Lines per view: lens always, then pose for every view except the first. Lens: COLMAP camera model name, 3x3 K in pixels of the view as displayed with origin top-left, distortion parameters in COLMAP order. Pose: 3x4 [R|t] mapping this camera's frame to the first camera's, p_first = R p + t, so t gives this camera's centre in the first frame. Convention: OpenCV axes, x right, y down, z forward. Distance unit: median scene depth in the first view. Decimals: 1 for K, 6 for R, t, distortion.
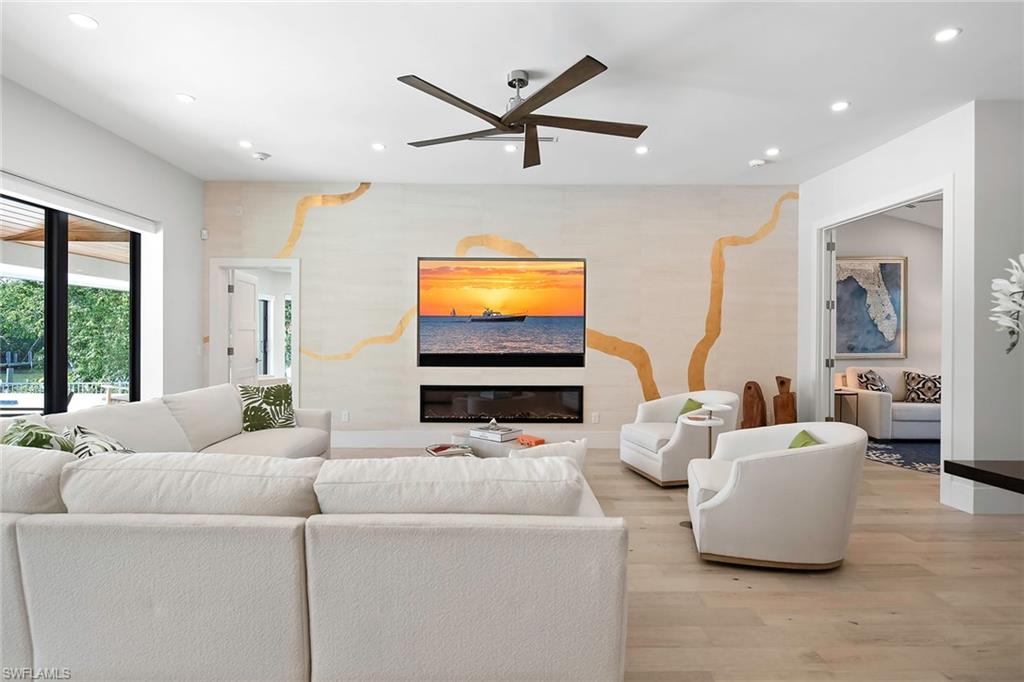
lens RADIAL K [[503.6, 0, 500.6], [0, 503.6, 335.7], [0, 0, 1]] dist [0.000925, 0.000252]
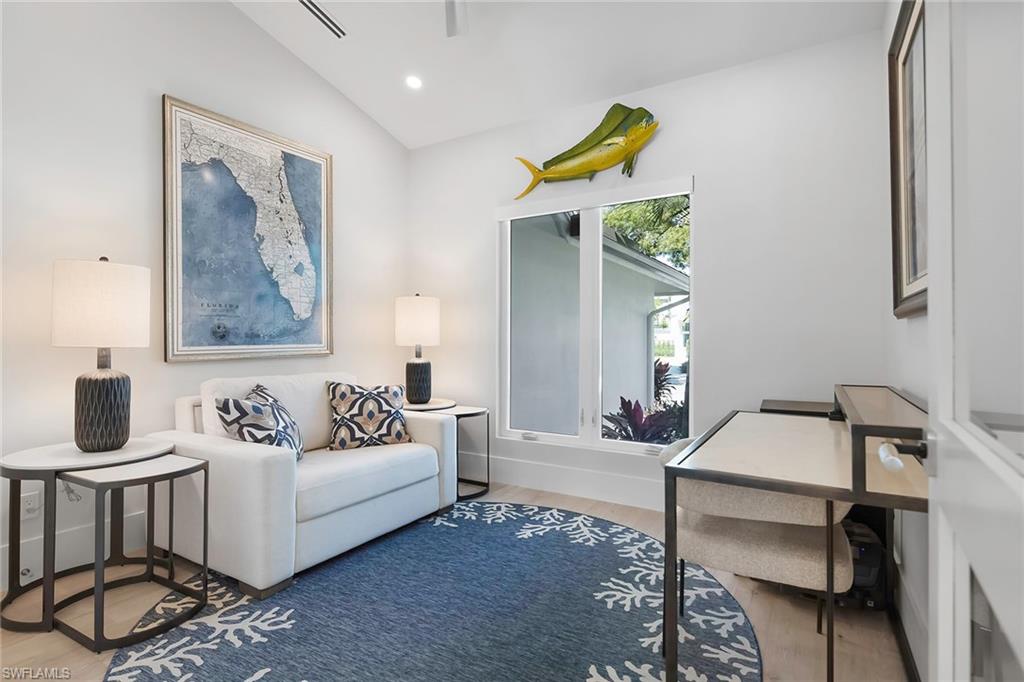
lens RADIAL K [[499.0, 0, 512.0], [0, 499.0, 341.0], [0, 0, 1]] dist [-0.000169, -0.000079]
pose [[0.522314, -0.005696, 0.852734, 0.471019], [0.002387, 0.999984, 0.005217, 0.029375], [-0.852750, -0.000689, 0.522319, 0.581006]]
